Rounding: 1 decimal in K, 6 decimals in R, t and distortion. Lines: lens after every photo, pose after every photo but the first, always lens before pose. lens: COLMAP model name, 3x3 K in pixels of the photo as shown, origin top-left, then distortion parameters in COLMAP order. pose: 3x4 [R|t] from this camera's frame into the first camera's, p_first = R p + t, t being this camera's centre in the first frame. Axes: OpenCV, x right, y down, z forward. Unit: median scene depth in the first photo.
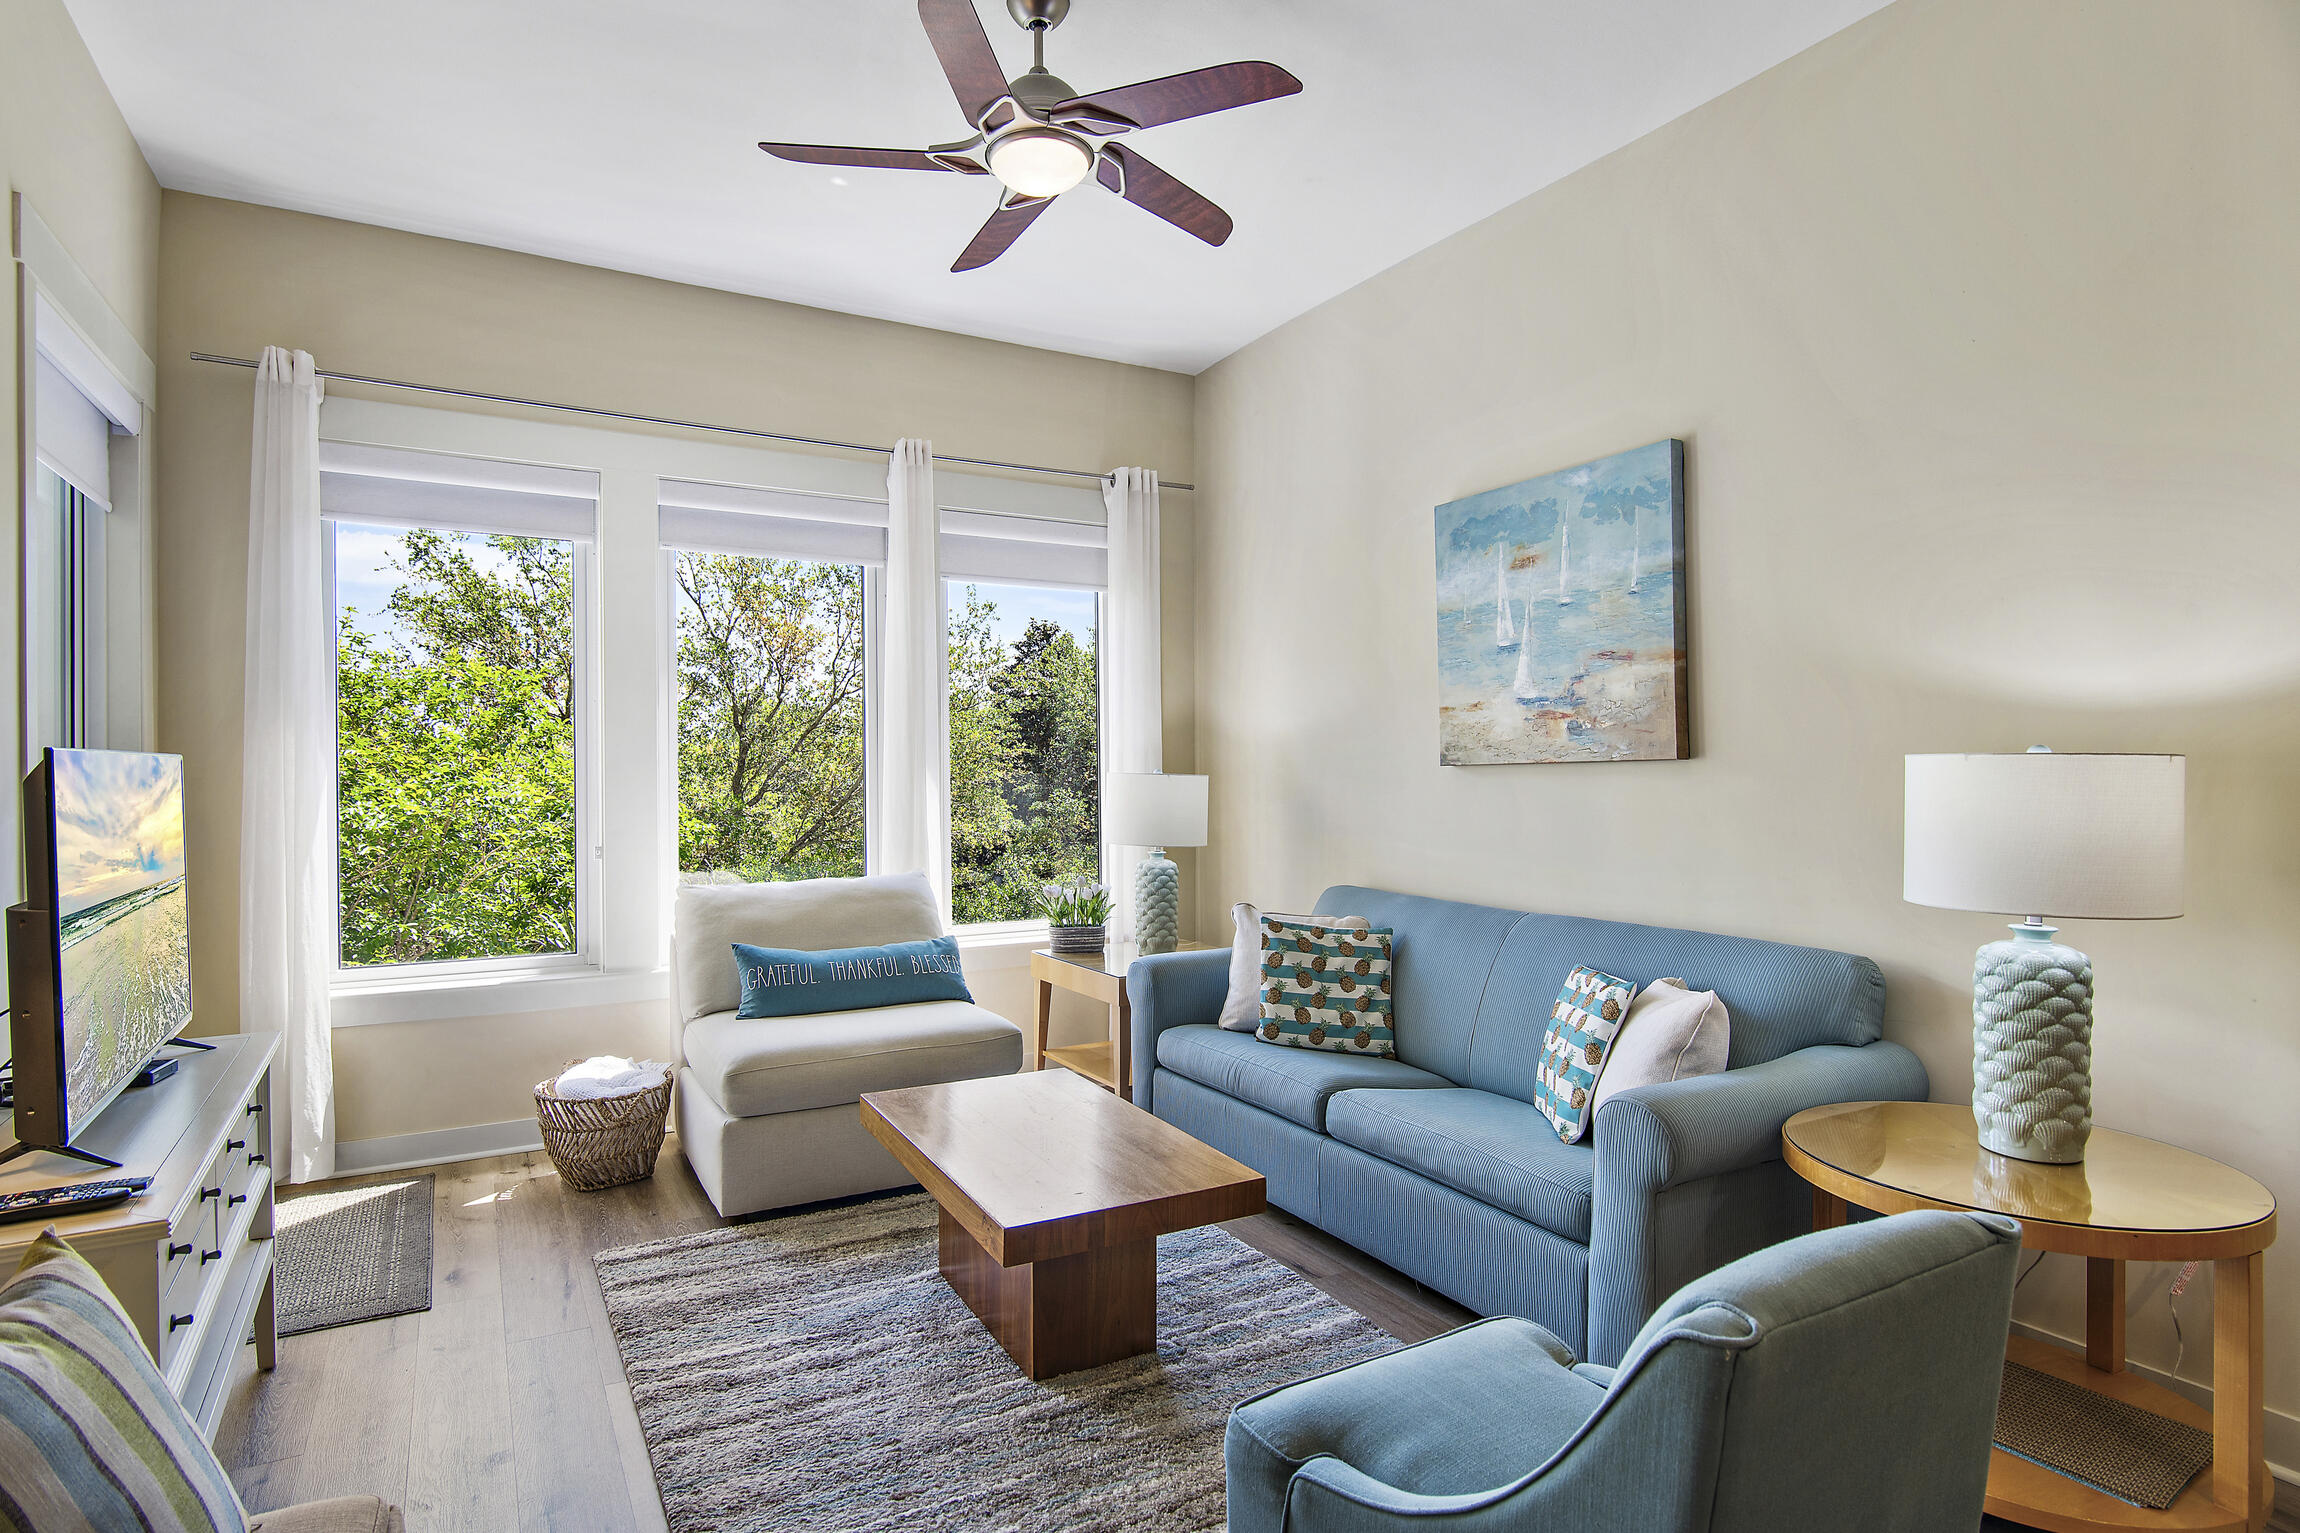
lens RADIAL K [[1170.0, 0, 1085.8], [0, 1170.0, 770.0], [0, 0, 1]] dist [-0.000597, -0.004759]
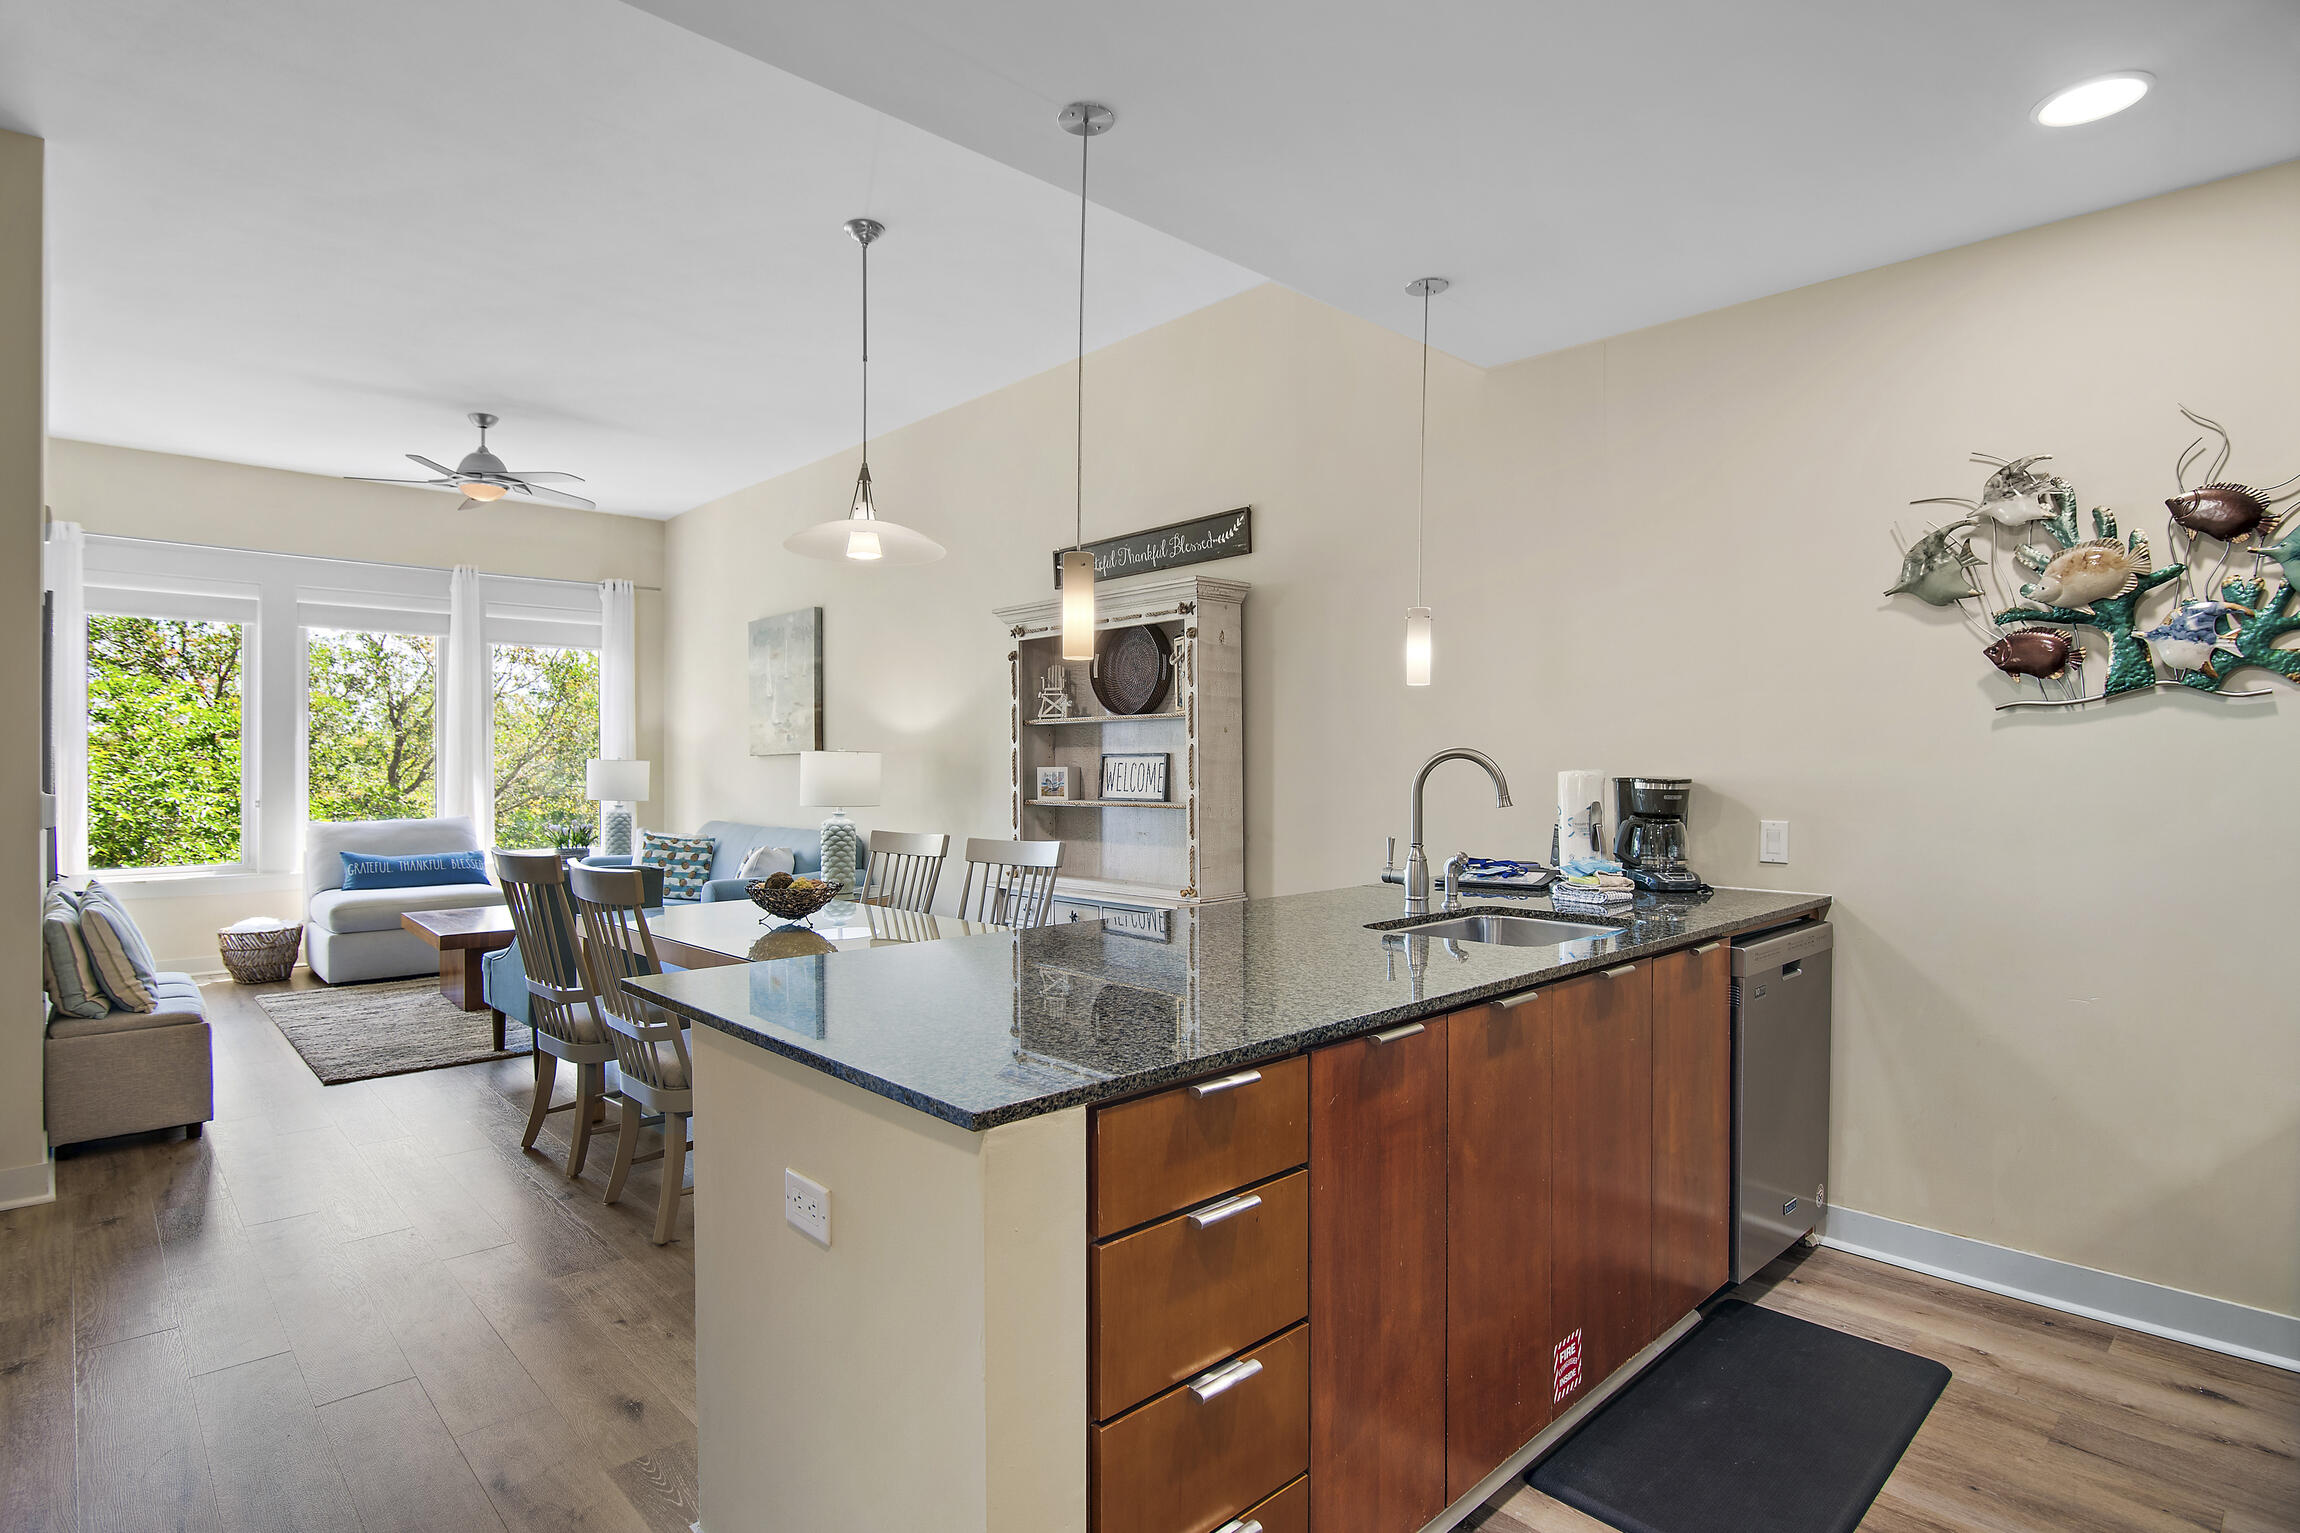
lens RADIAL K [[1170.0, 0, 1091.3], [0, 1170.0, 757.7], [0, 0, 1]] dist [-0.000597, -0.004759]
pose [[0.972693, 0.004502, 0.232050, 0.426399], [-0.003182, 0.999977, -0.006061, 0.009639], [-0.232072, 0.005157, 0.972685, -1.076624]]
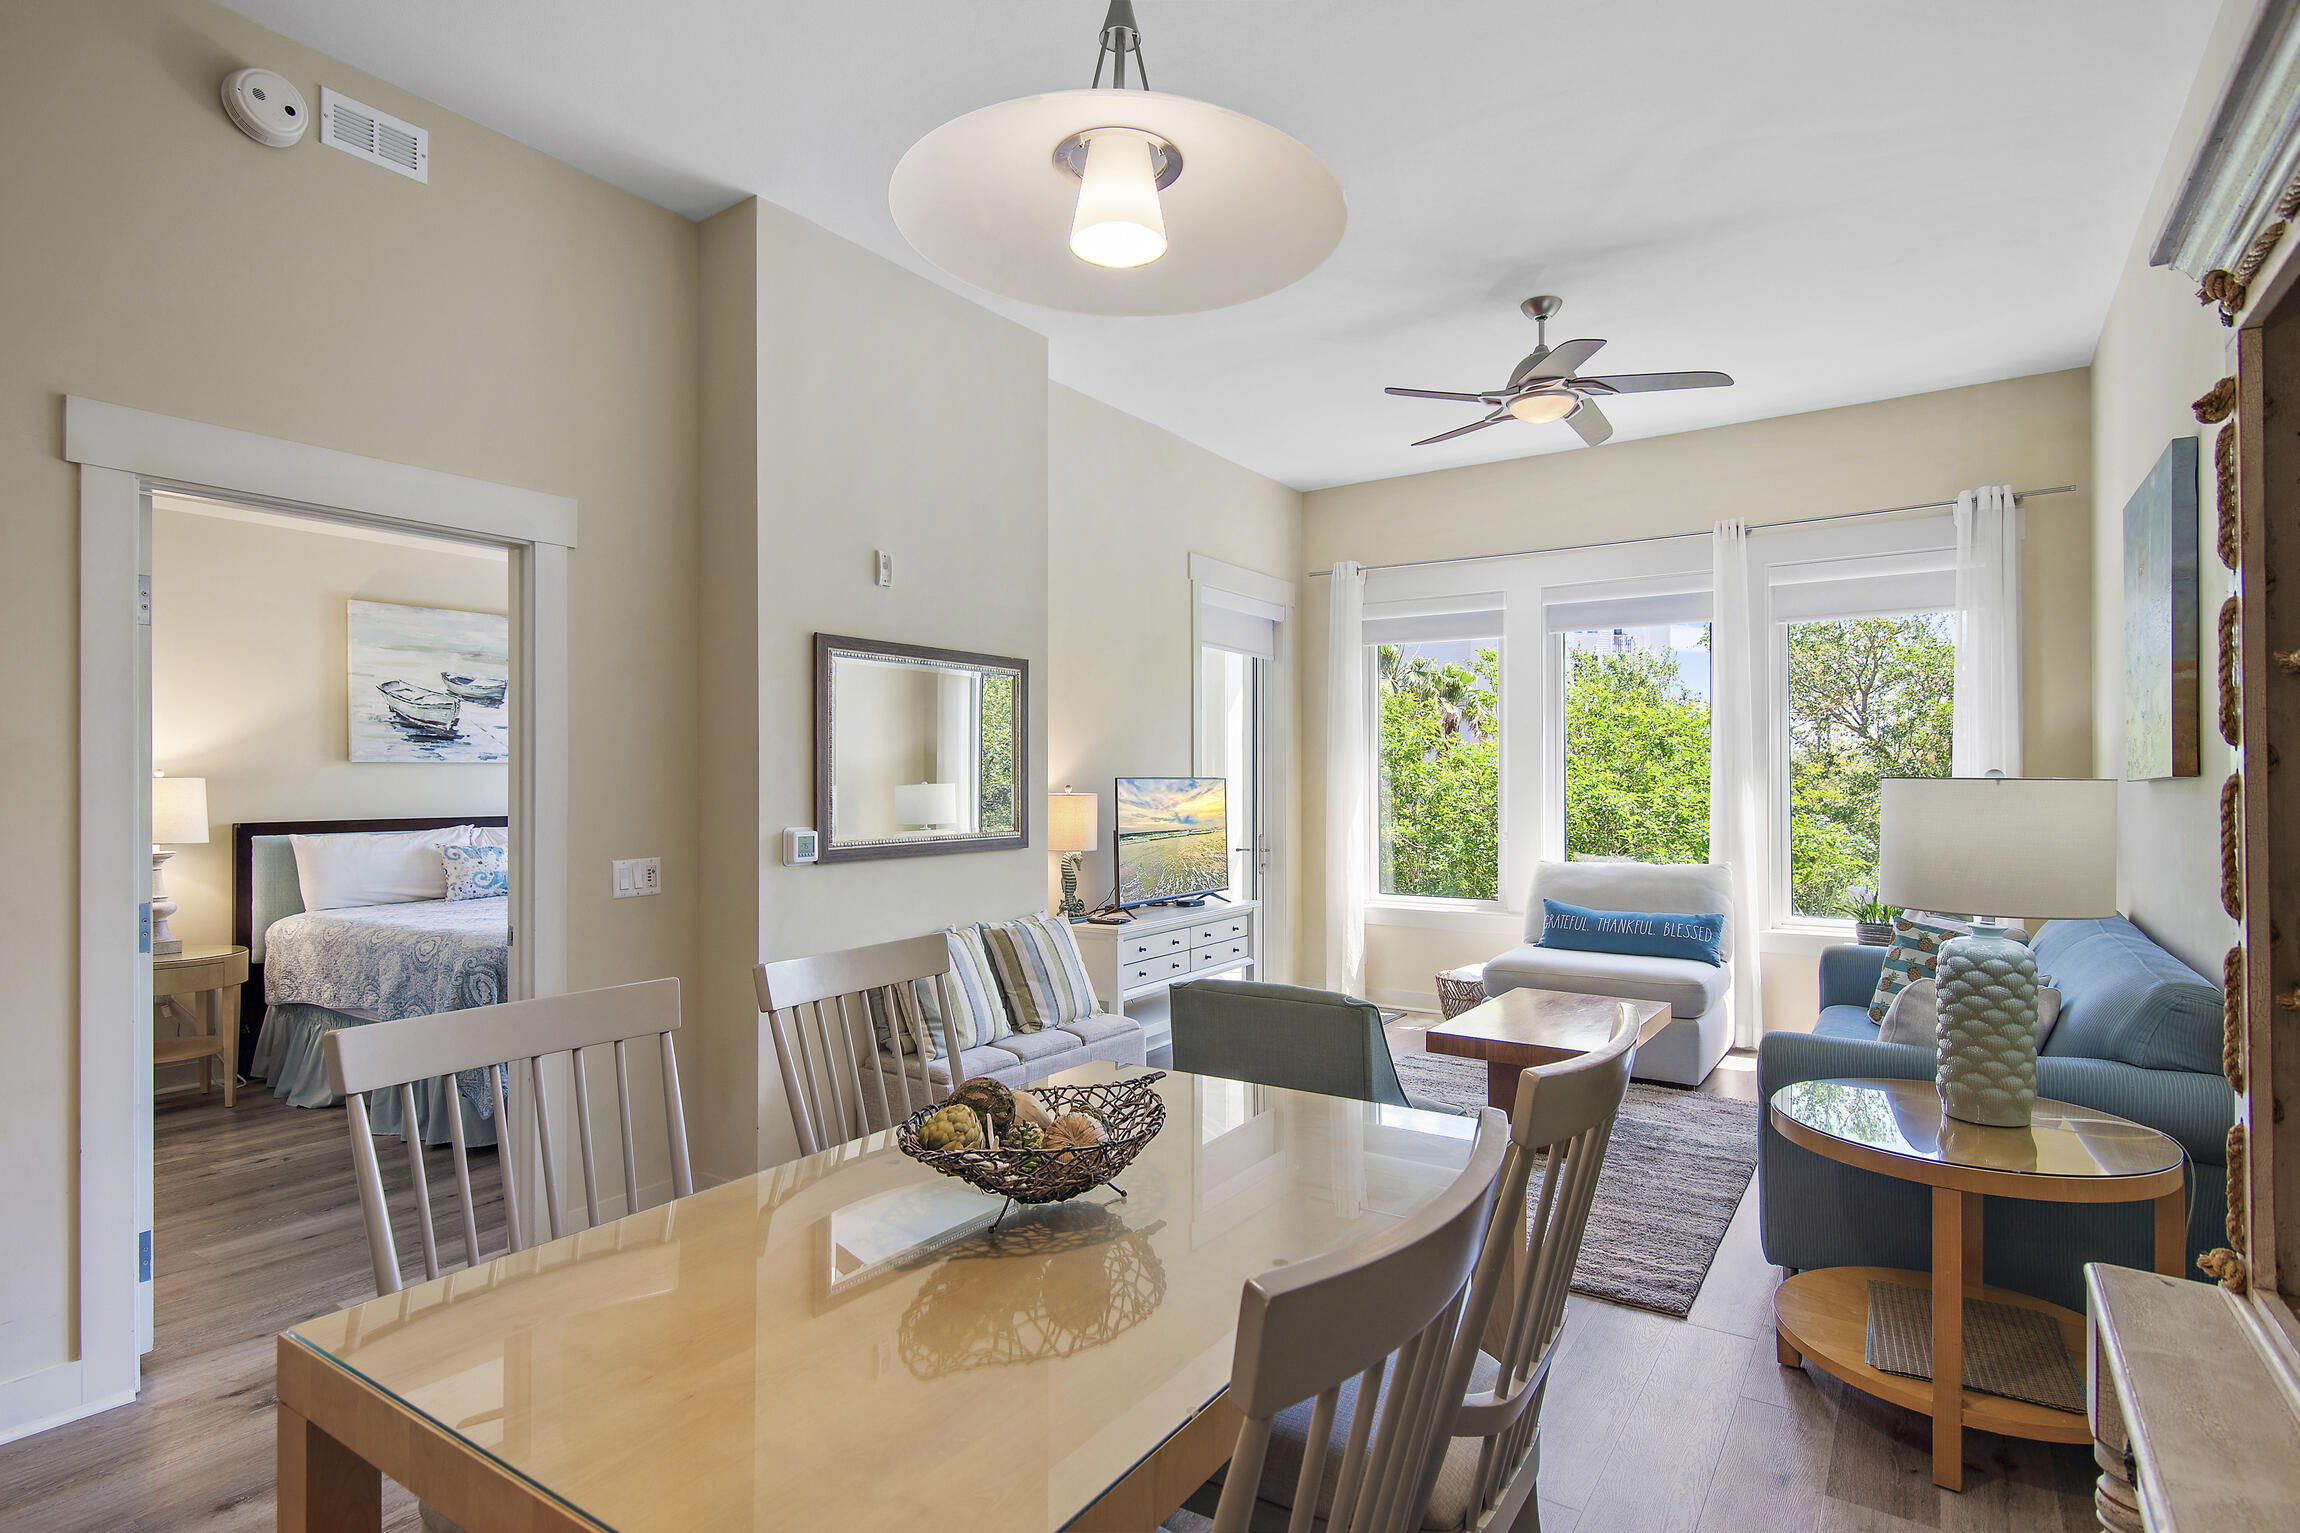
lens RADIAL K [[1170.0, 0, 1150.9], [0, 1170.0, 774.2], [0, 0, 1]] dist [-0.000597, -0.004759]
pose [[0.466504, -0.003390, -0.884513, 0.818677], [0.000919, 0.999994, -0.003348, -0.007318], [0.884519, 0.000749, 0.466504, -0.155506]]
